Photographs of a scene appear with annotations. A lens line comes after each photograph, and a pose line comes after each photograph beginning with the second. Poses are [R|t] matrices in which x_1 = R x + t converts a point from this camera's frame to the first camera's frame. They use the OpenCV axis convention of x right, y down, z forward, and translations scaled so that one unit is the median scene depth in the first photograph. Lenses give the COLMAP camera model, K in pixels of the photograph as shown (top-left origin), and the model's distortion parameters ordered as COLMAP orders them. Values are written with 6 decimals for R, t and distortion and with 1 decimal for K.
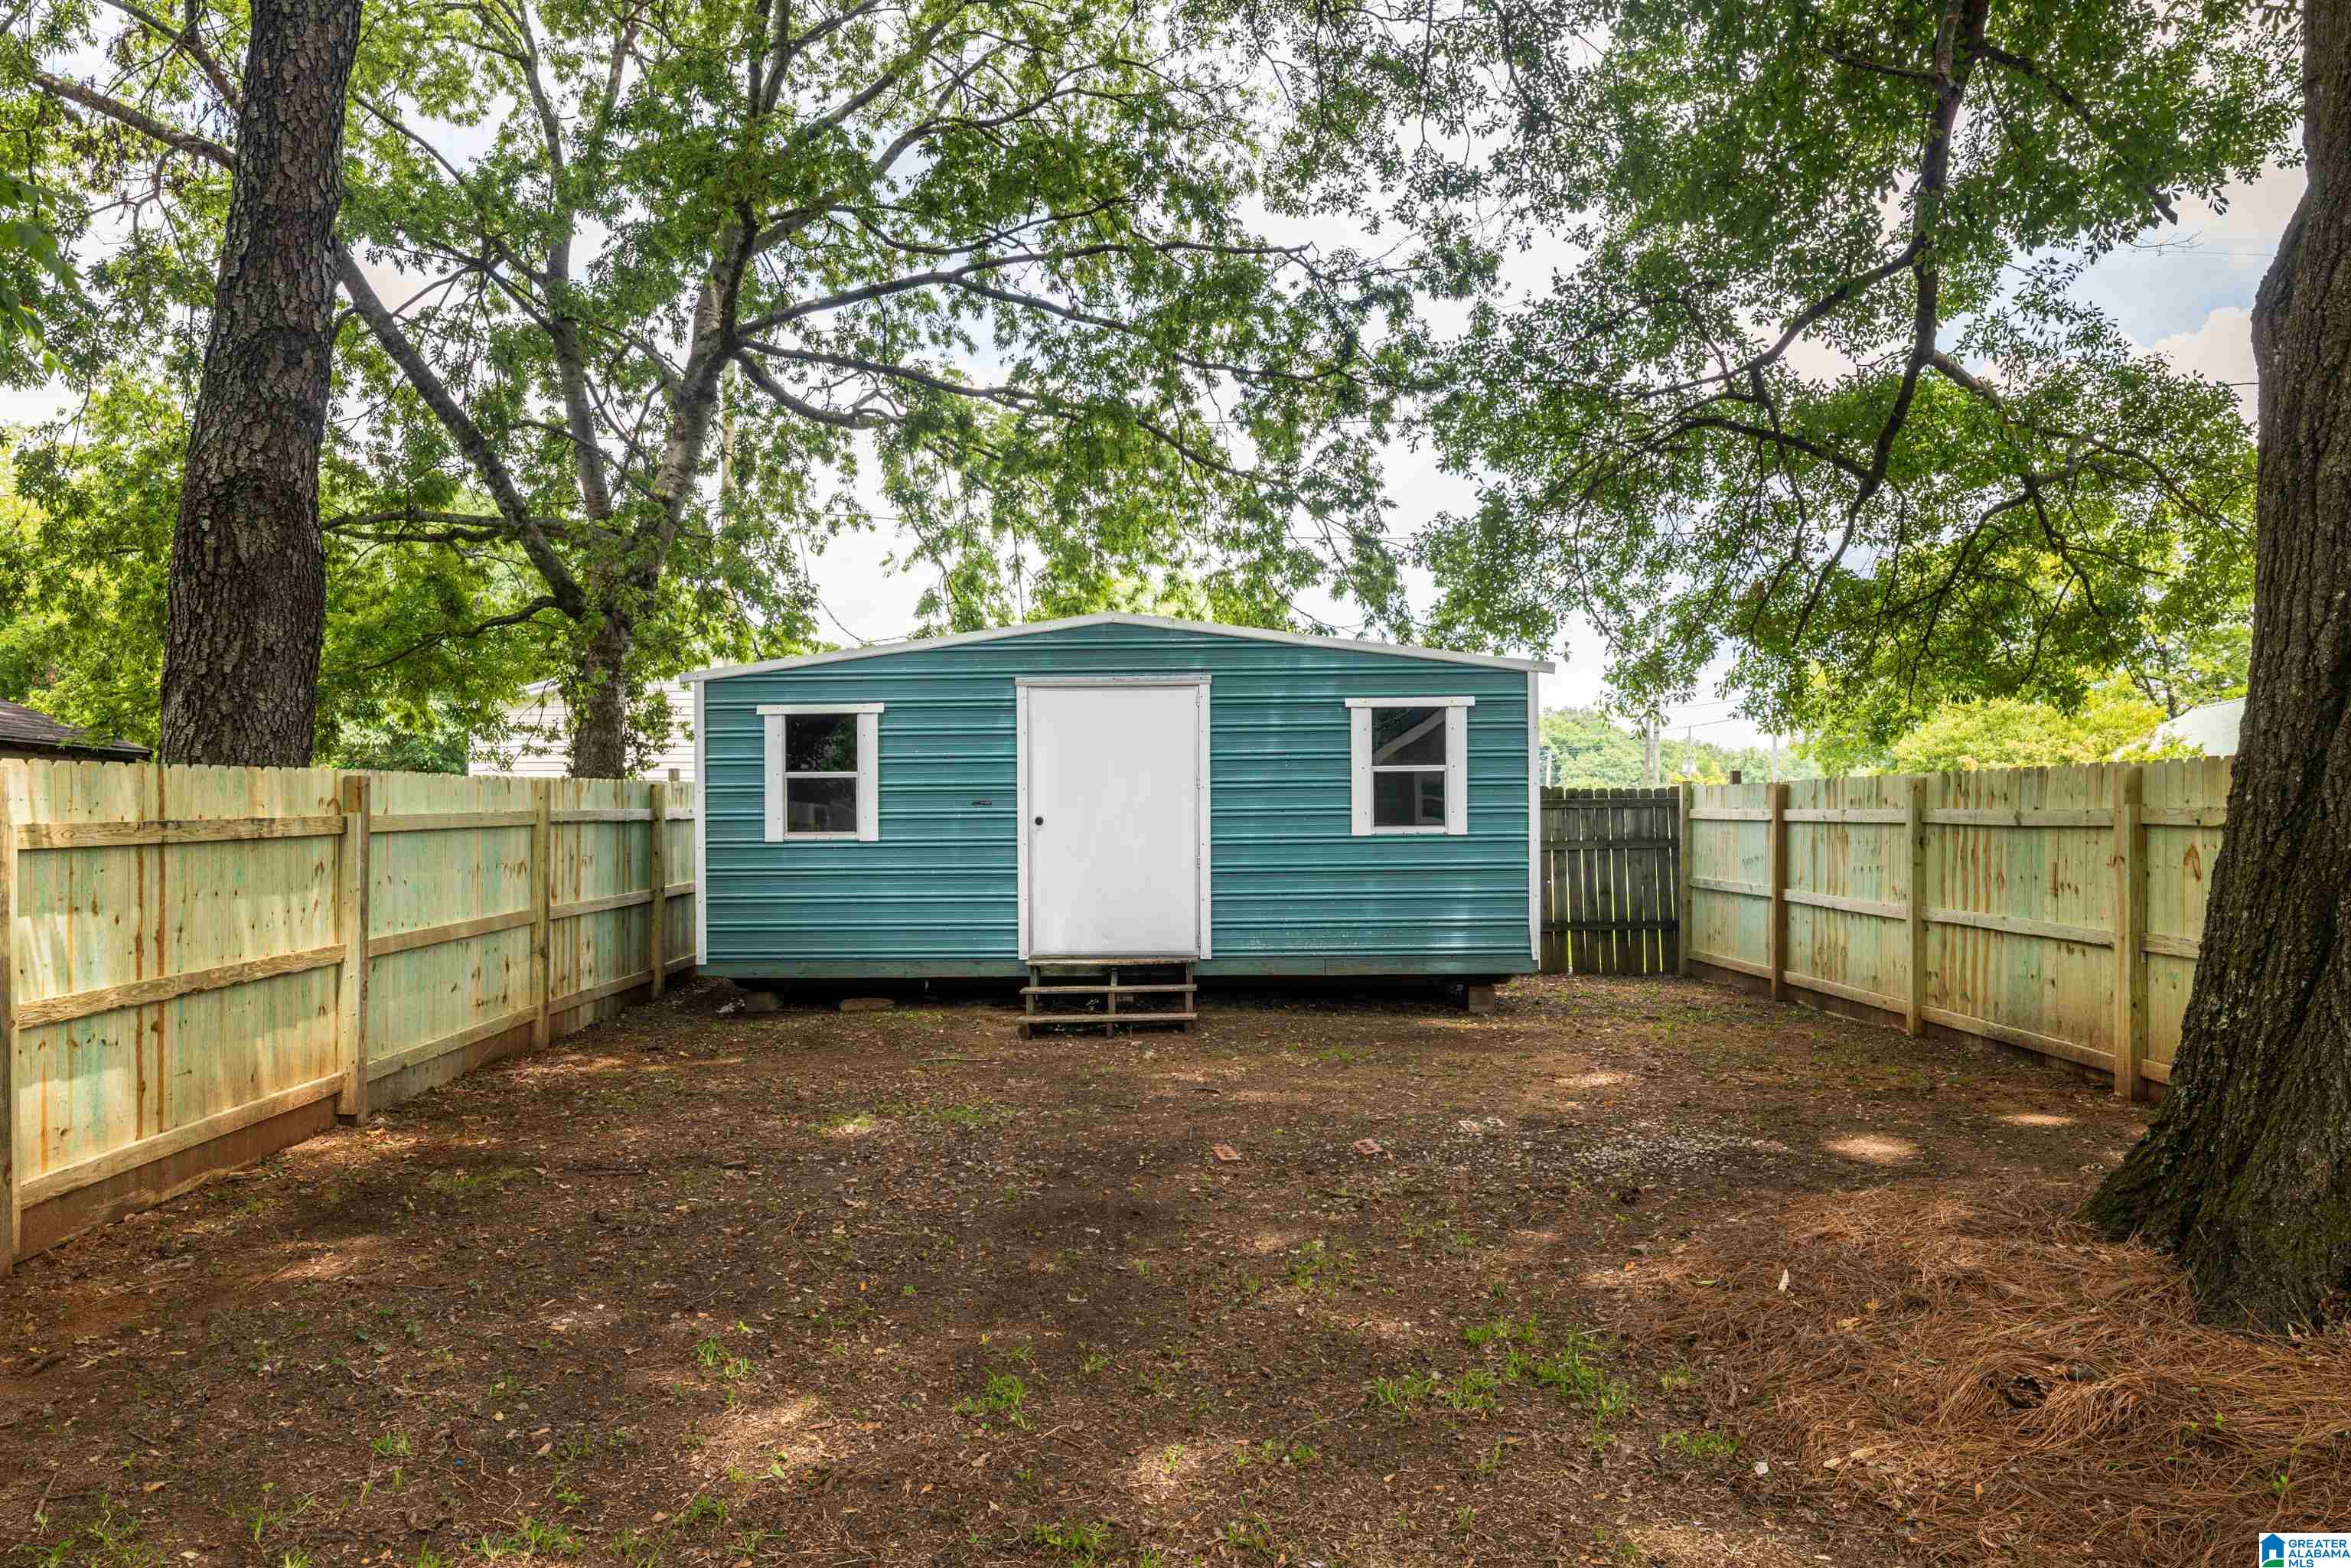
lens RADIAL K [[1606.8, 0, 1176.8], [0, 1606.8, 824.5], [0, 0, 1]] dist [-0.002971, 0.000417]
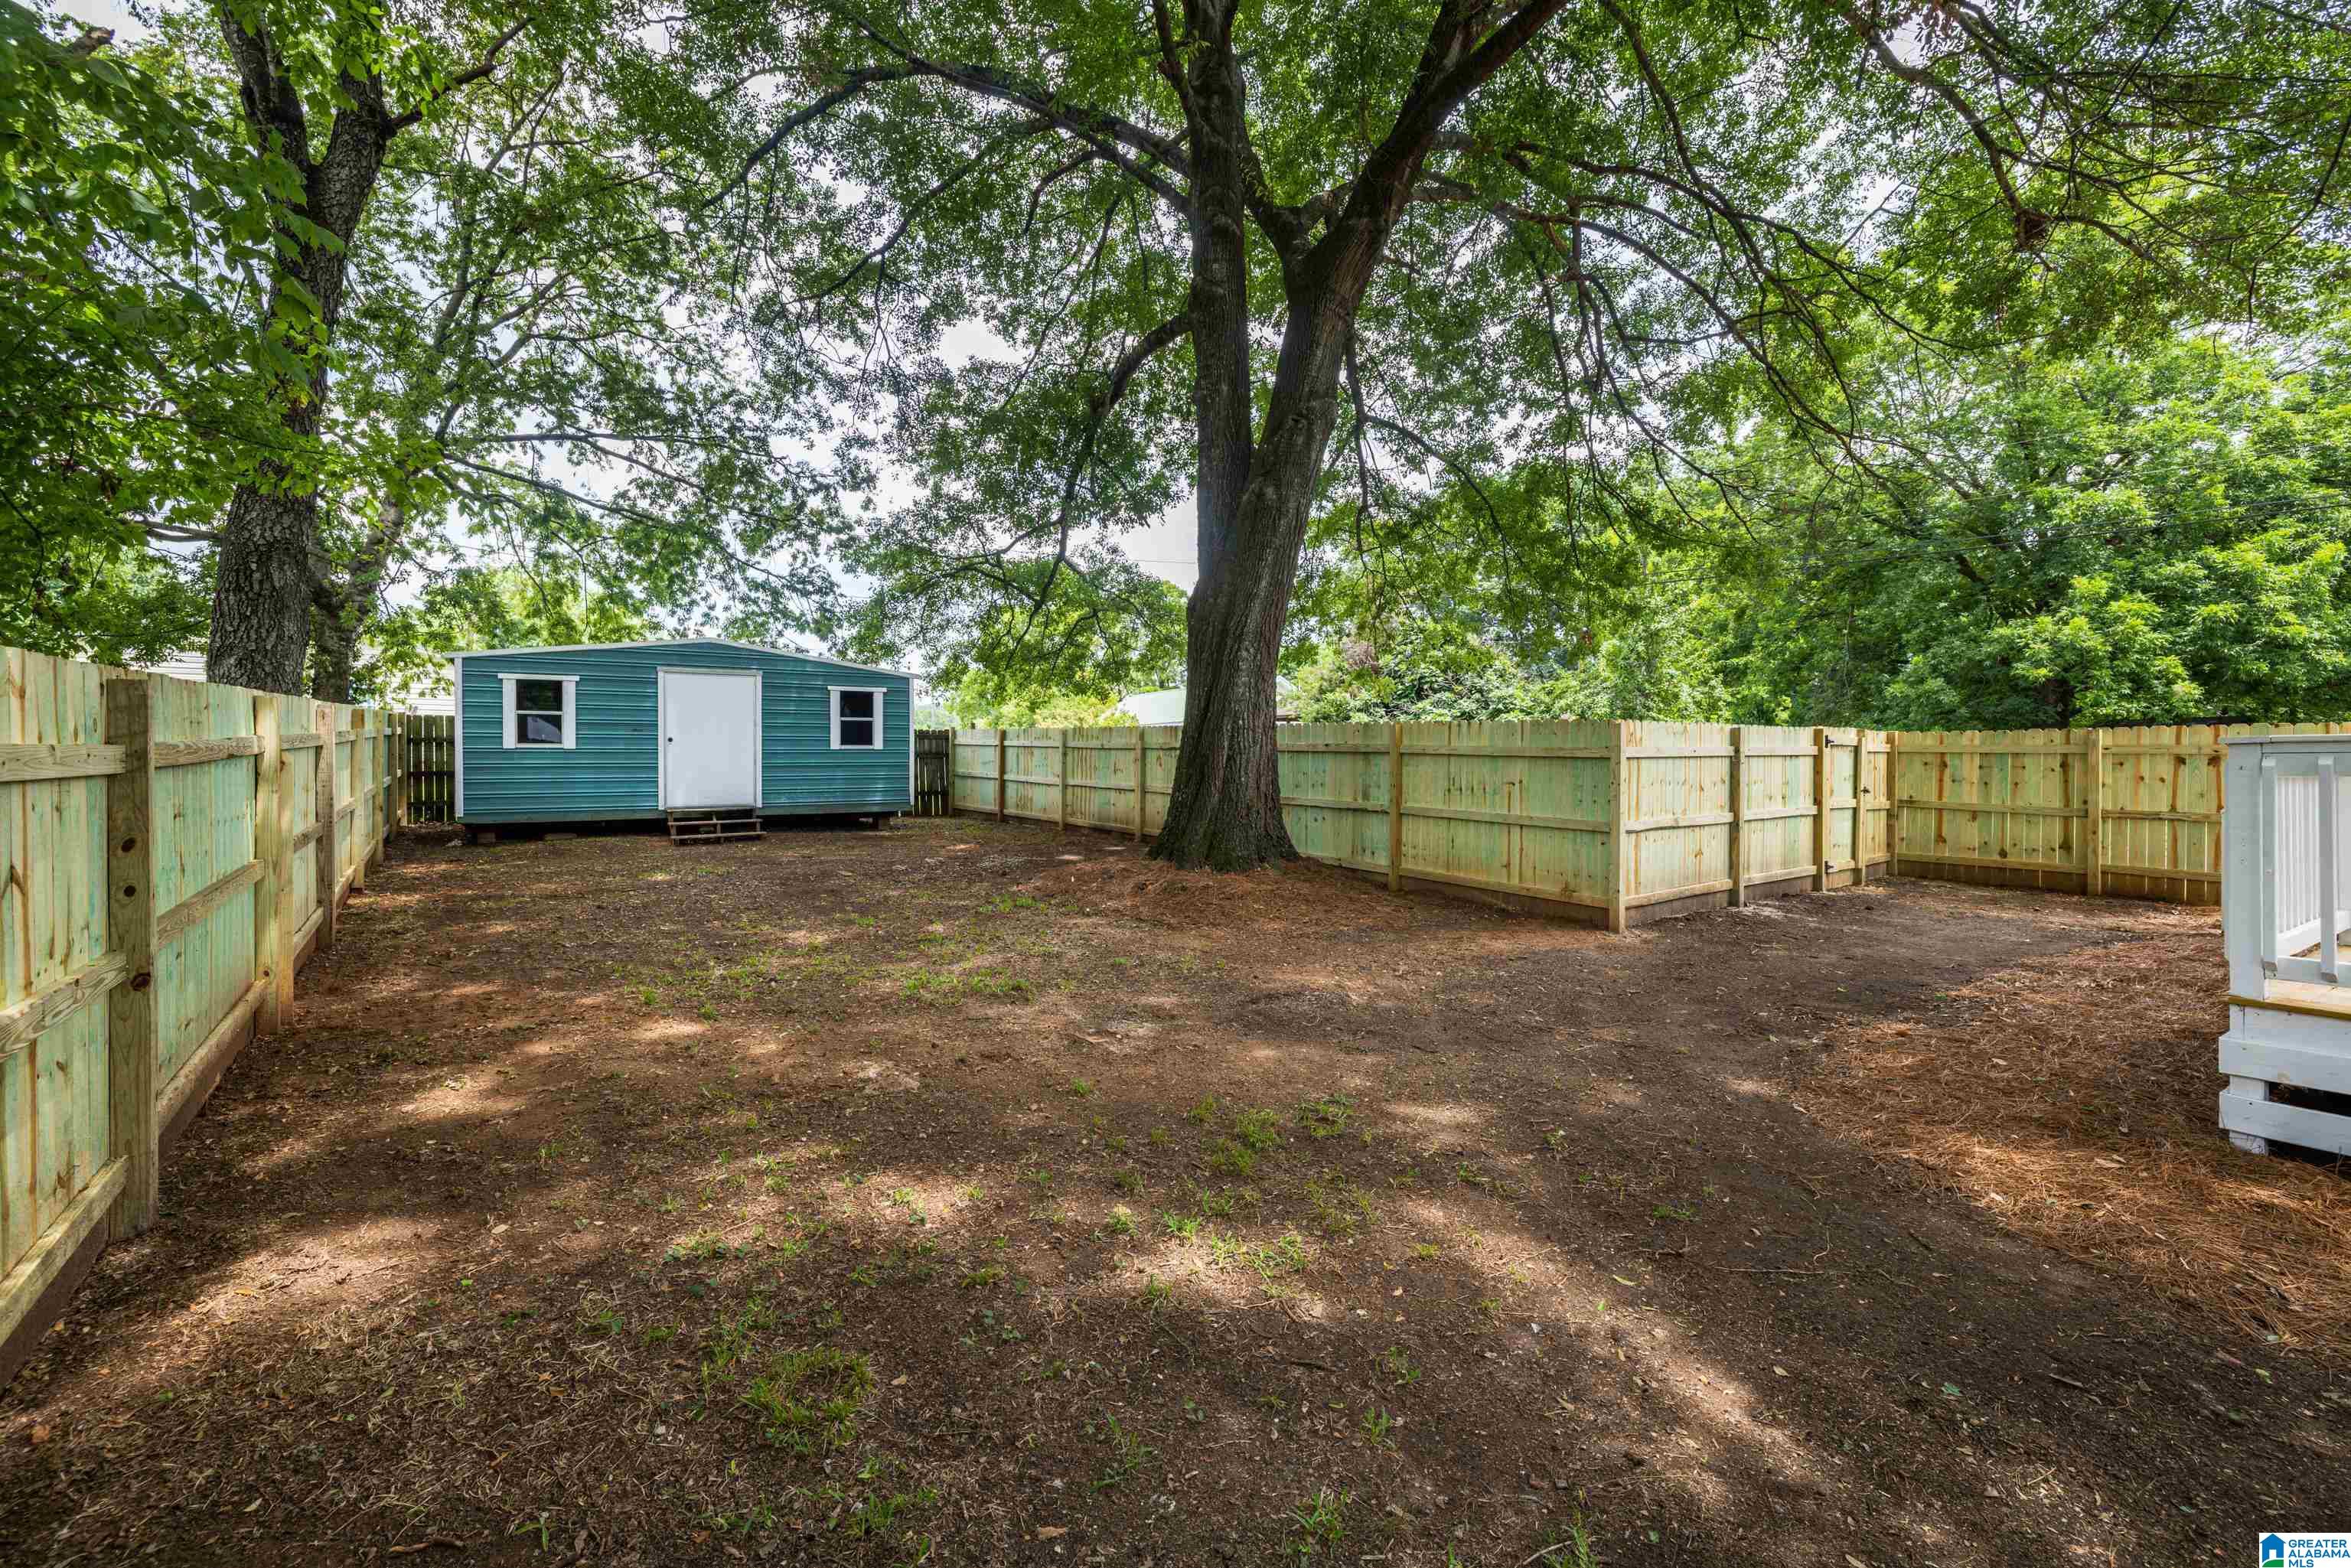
lens RADIAL K [[1047.7, 0, 1223.7], [0, 1047.7, 775.1], [0, 0, 1]] dist [0.023117, 0.000247]
pose [[0.783791, -0.003083, 0.621017, -0.322204], [-0.011654, 0.999739, 0.019673, 0.007017], [-0.620915, -0.022657, 0.783551, -0.401529]]
